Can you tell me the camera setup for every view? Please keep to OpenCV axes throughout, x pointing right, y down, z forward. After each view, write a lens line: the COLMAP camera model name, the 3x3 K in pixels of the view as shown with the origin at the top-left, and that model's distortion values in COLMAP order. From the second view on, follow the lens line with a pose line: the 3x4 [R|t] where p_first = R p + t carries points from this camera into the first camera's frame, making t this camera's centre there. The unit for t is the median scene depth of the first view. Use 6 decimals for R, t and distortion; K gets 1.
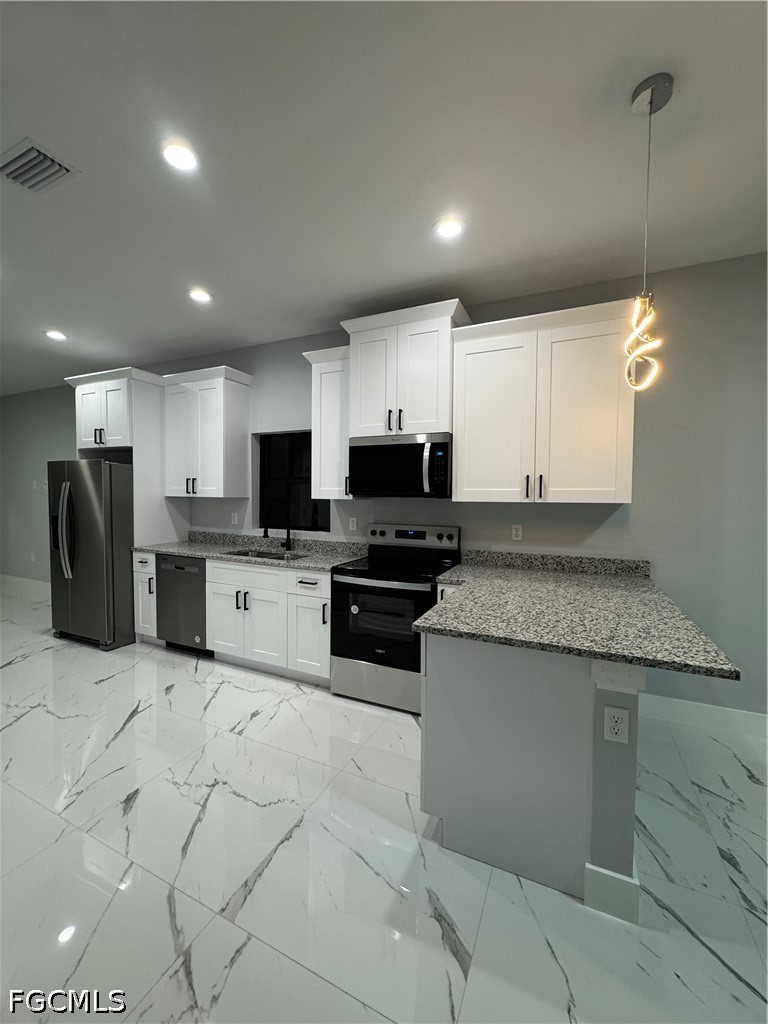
lens RADIAL K [[408.0, 0, 383.1], [0, 408.0, 512.3], [0, 0, 1]] dist [-0.003956, 0.000901]
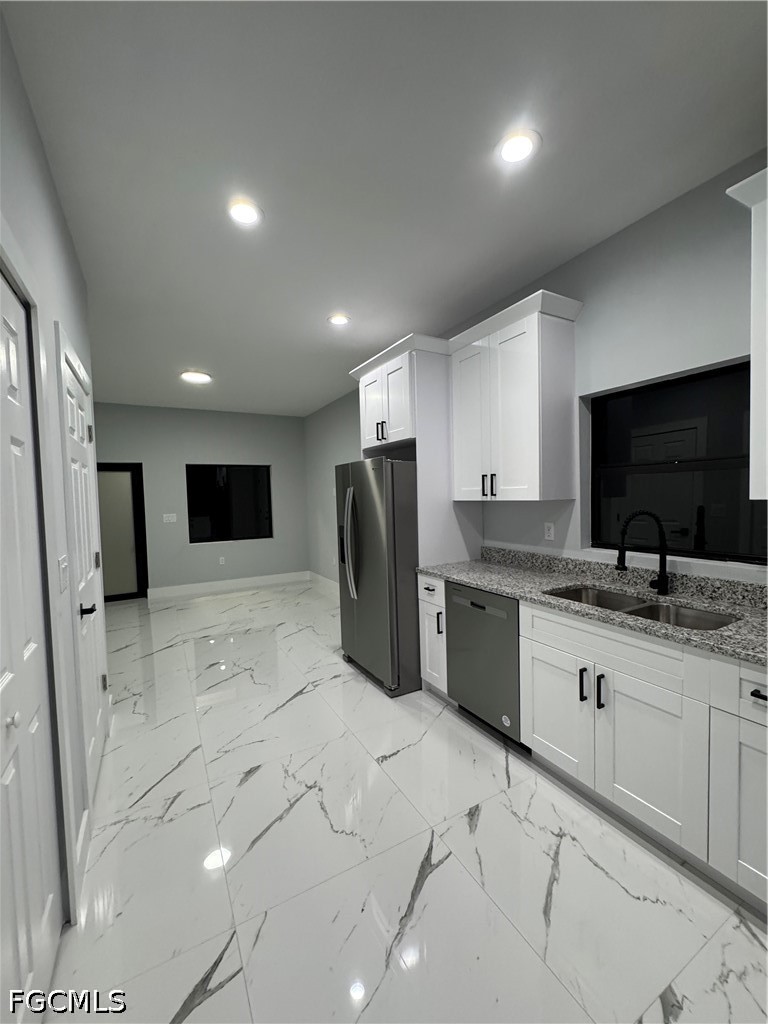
lens RADIAL K [[408.0, 0, 383.1], [0, 408.0, 512.3], [0, 0, 1]] dist [-0.003956, 0.000901]
pose [[0.812230, -0.008879, -0.583270, -0.276101], [0.011331, 0.999936, 0.000557, -0.026931], [0.583228, -0.007061, 0.812278, 0.428171]]
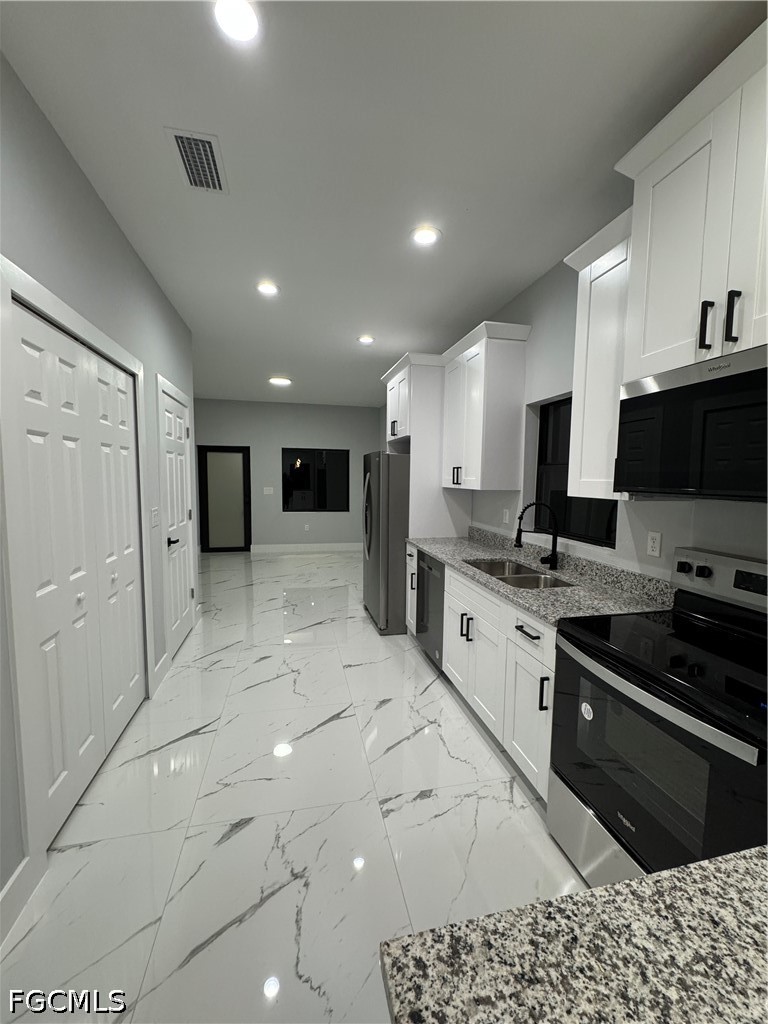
lens RADIAL K [[409.0, 0, 384.0], [0, 409.0, 512.0], [0, 0, 1]] dist [-0.001837, 0.000272]
pose [[0.615422, 0.063735, -0.785616, 0.160001], [-0.038834, 0.997967, 0.050542, -0.033598], [0.787240, -0.000596, 0.616646, 0.447362]]
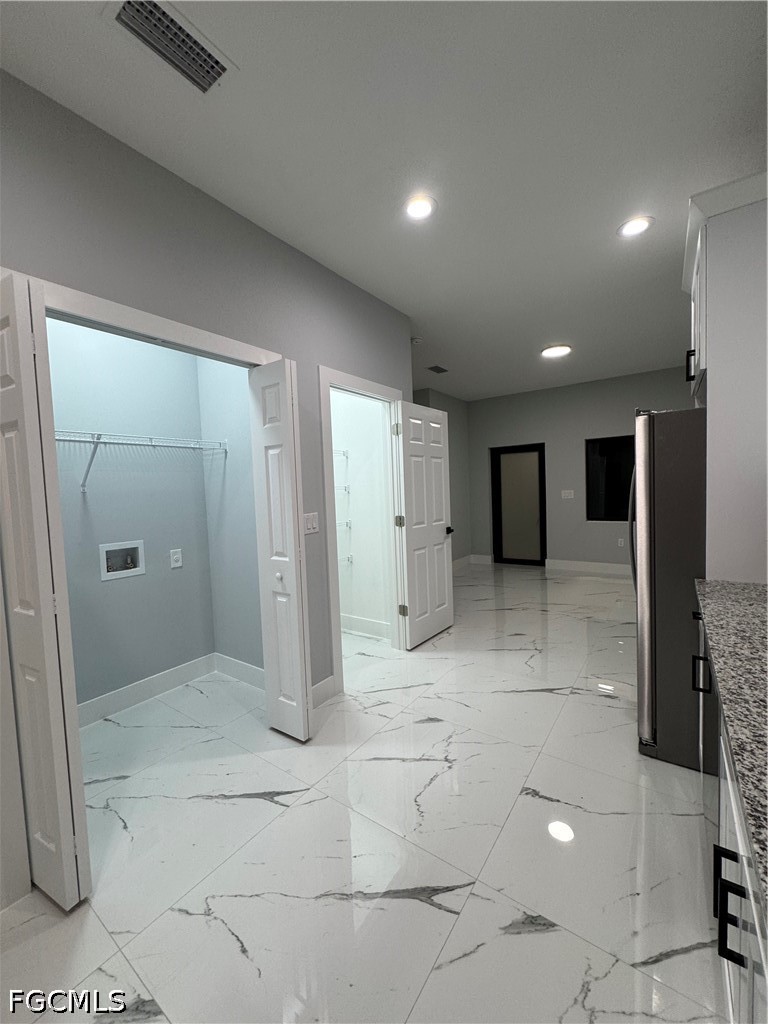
lens RADIAL K [[408.0, 0, 383.1], [0, 408.0, 512.3], [0, 0, 1]] dist [-0.003956, 0.000901]
pose [[-0.179879, 0.051272, -0.982352, -0.099813], [-0.005467, 0.998573, 0.053120, -0.022112], [0.983674, 0.014926, -0.179342, 0.923969]]
